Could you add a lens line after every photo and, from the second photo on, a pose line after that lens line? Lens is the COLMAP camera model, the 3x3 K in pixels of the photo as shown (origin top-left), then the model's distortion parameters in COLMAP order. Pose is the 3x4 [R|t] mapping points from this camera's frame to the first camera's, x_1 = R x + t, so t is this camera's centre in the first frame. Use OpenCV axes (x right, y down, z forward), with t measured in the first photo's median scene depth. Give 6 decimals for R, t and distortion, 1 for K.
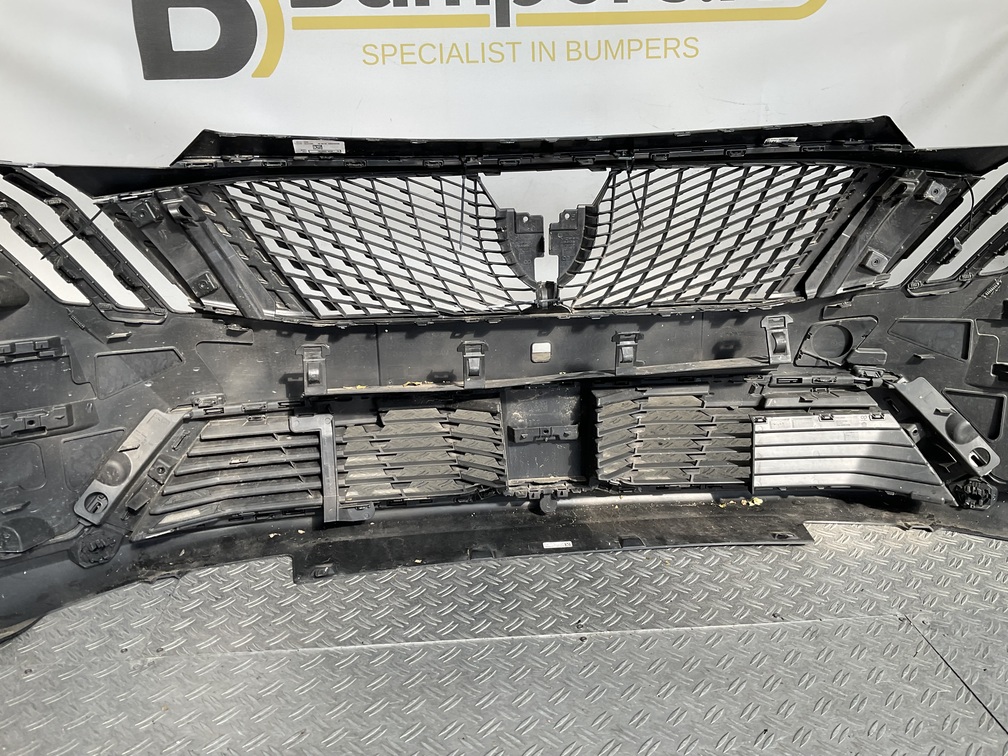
lens RADIAL K [[836.1, 0, 502.7], [0, 836.1, 375.8], [0, 0, 1]] dist [0.095423, -0.195574]
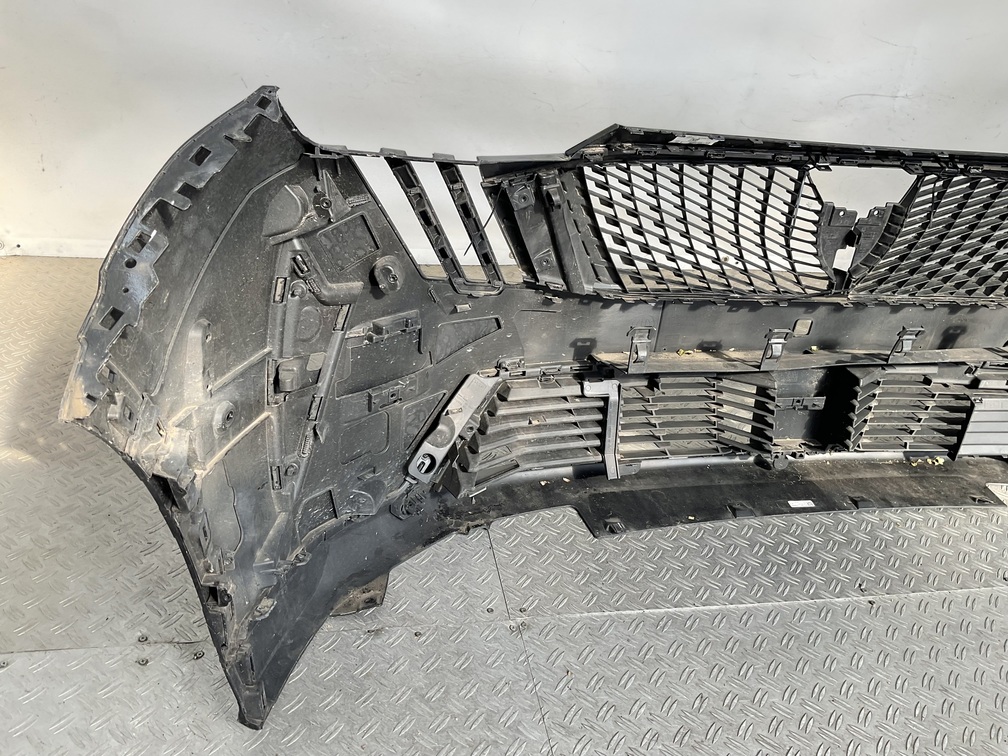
lens RADIAL K [[831.0, 0, 504.0], [0, 831.0, 378.0], [0, 0, 1]] dist [0.131617, -0.270107]
pose [[0.985018, 0.049417, 0.165217, -0.526686], [-0.083521, 0.974906, 0.206354, -0.163229], [-0.150873, -0.217062, 0.964428, 0.013016]]
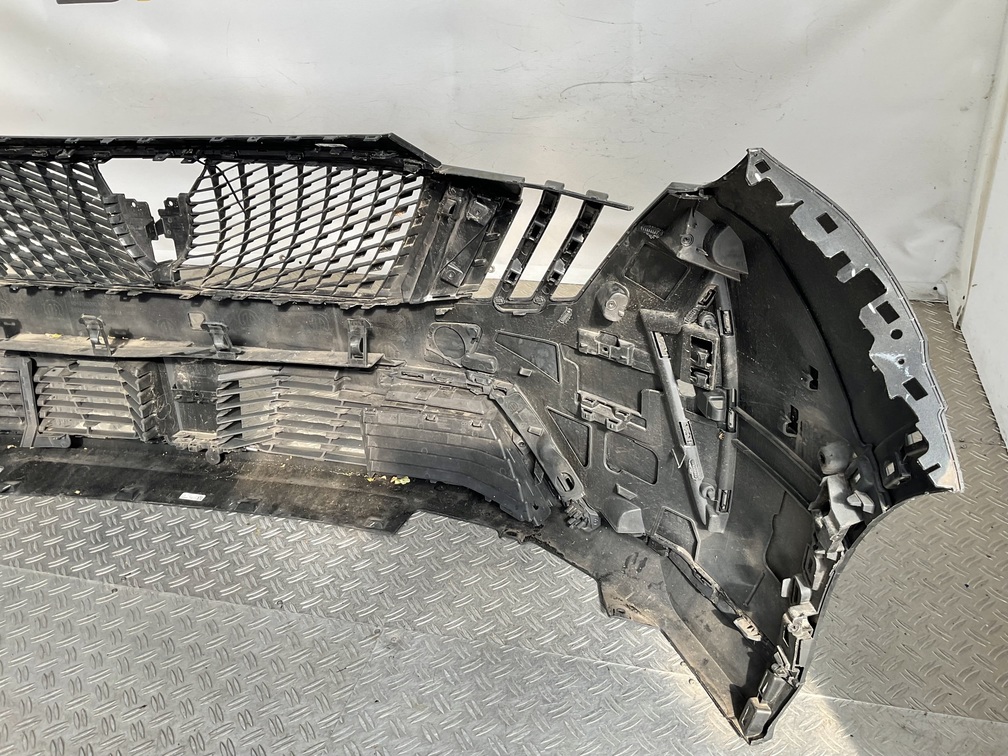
lens RADIAL K [[831.0, 0, 504.0], [0, 831.0, 378.0], [0, 0, 1]] dist [0.131617, -0.270107]
pose [[0.945786, 0.127995, -0.298507, 0.785335], [-0.065741, 0.975493, 0.209981, -0.219944], [0.318068, -0.178973, 0.931022, 0.115935]]
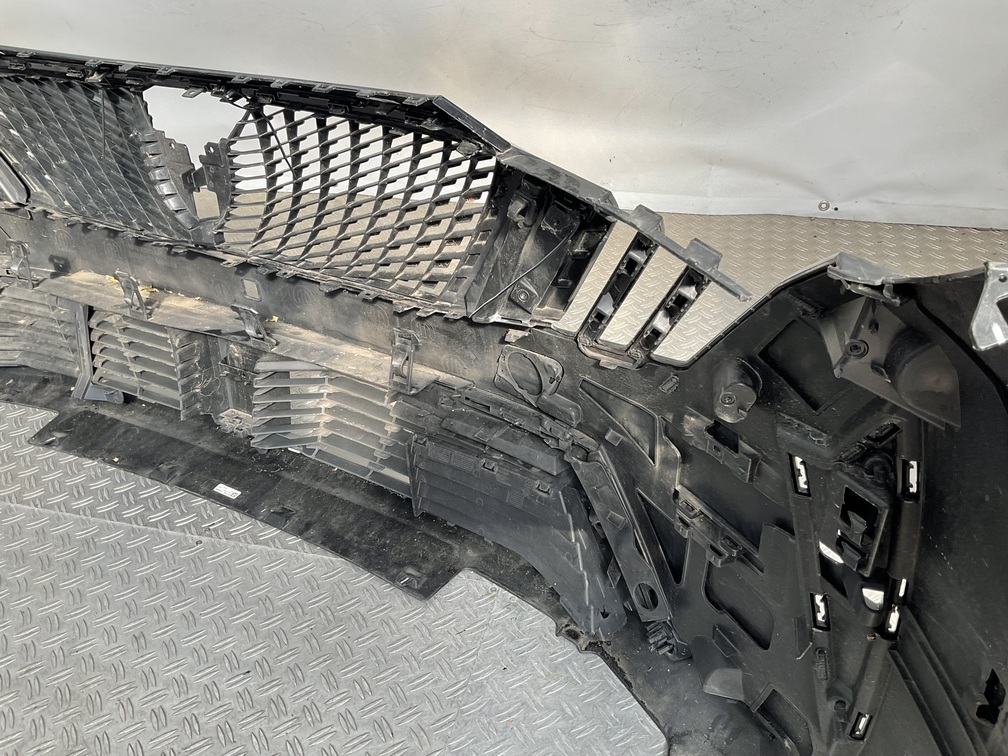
lens RADIAL K [[831.0, 0, 504.0], [0, 831.0, 378.0], [0, 0, 1]] dist [0.131617, -0.270107]
pose [[0.824464, 0.298962, -0.480502, 0.764168], [-0.146062, 0.932717, 0.329705, -0.289262], [0.546741, -0.201647, 0.812658, 0.421125]]
